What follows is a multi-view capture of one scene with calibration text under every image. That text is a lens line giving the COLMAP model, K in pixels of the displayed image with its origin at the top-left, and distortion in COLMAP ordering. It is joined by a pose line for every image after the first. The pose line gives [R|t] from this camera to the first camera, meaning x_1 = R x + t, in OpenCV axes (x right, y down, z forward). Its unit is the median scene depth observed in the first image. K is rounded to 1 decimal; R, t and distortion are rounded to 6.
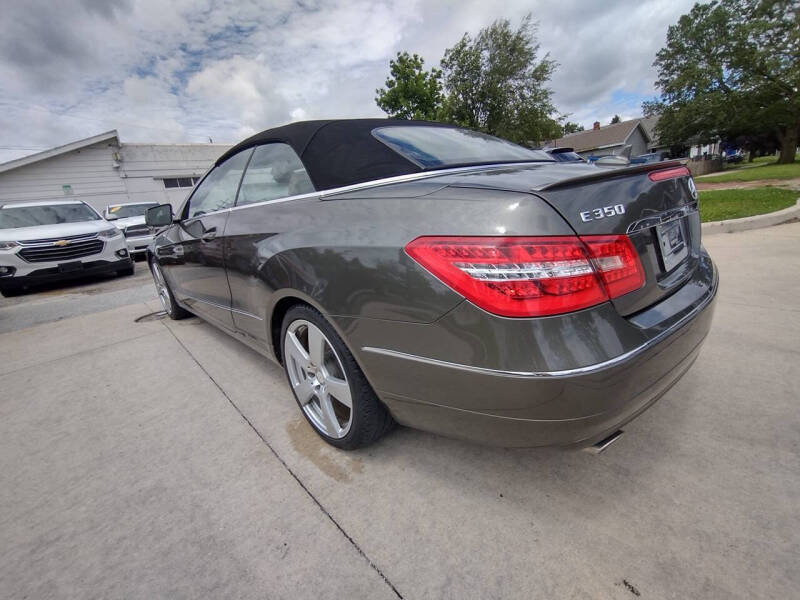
lens RADIAL K [[366.6, 0, 401.8], [0, 366.6, 297.0], [0, 0, 1]] dist [-0.001251, 0.003108]
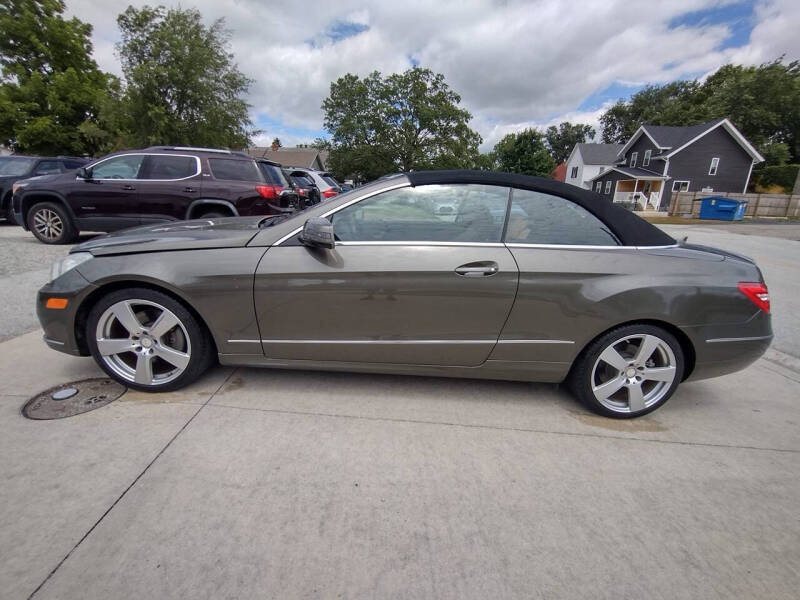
lens RADIAL K [[366.6, 0, 400.8], [0, 366.6, 294.8], [0, 0, 1]] dist [-0.001251, 0.003108]
pose [[0.653533, -0.058356, 0.754645, -0.442225], [0.077867, 0.996917, 0.009657, -0.040493], [-0.752882, 0.052451, 0.656062, 0.167009]]
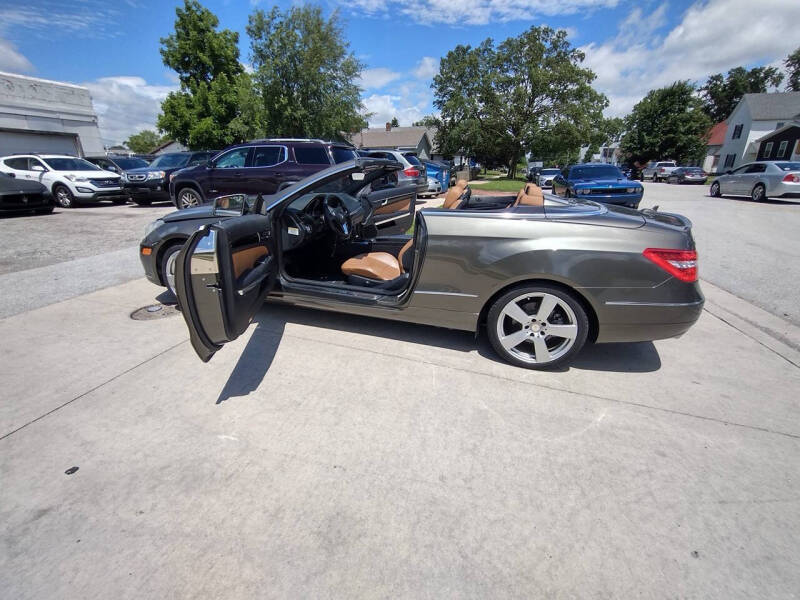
lens RADIAL K [[366.6, 0, 400.5], [0, 366.6, 295.8], [0, 0, 1]] dist [-0.001251, 0.003108]
pose [[0.851261, -0.056744, 0.521666, -0.368699], [0.034047, 0.998014, 0.053001, -0.007147], [-0.523637, -0.027356, 0.851502, -0.016996]]
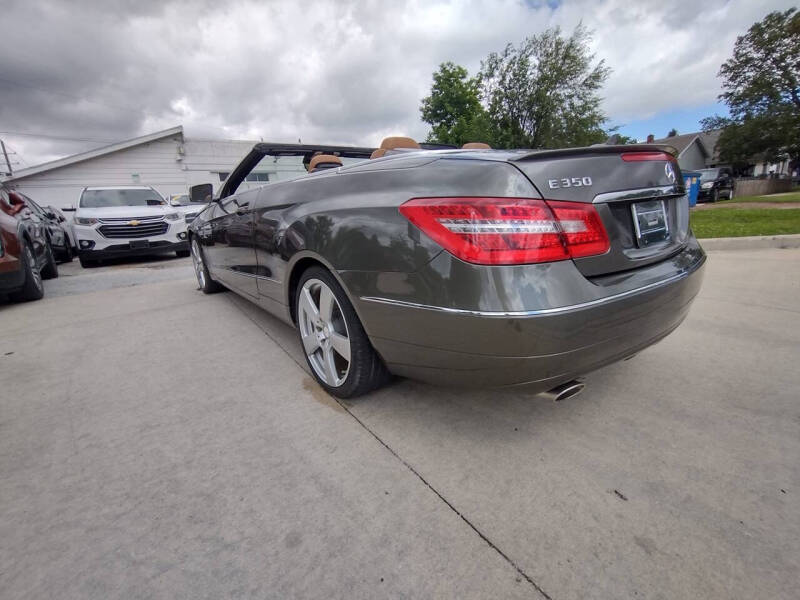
lens RADIAL K [[366.6, 0, 399.4], [0, 366.6, 299.4], [0, 0, 1]] dist [-0.001251, 0.003108]
pose [[0.993121, 0.074411, -0.090403, -0.004118], [-0.075215, 0.997152, -0.005510, 0.031696], [0.089736, 0.012272, 0.995890, -0.037420]]
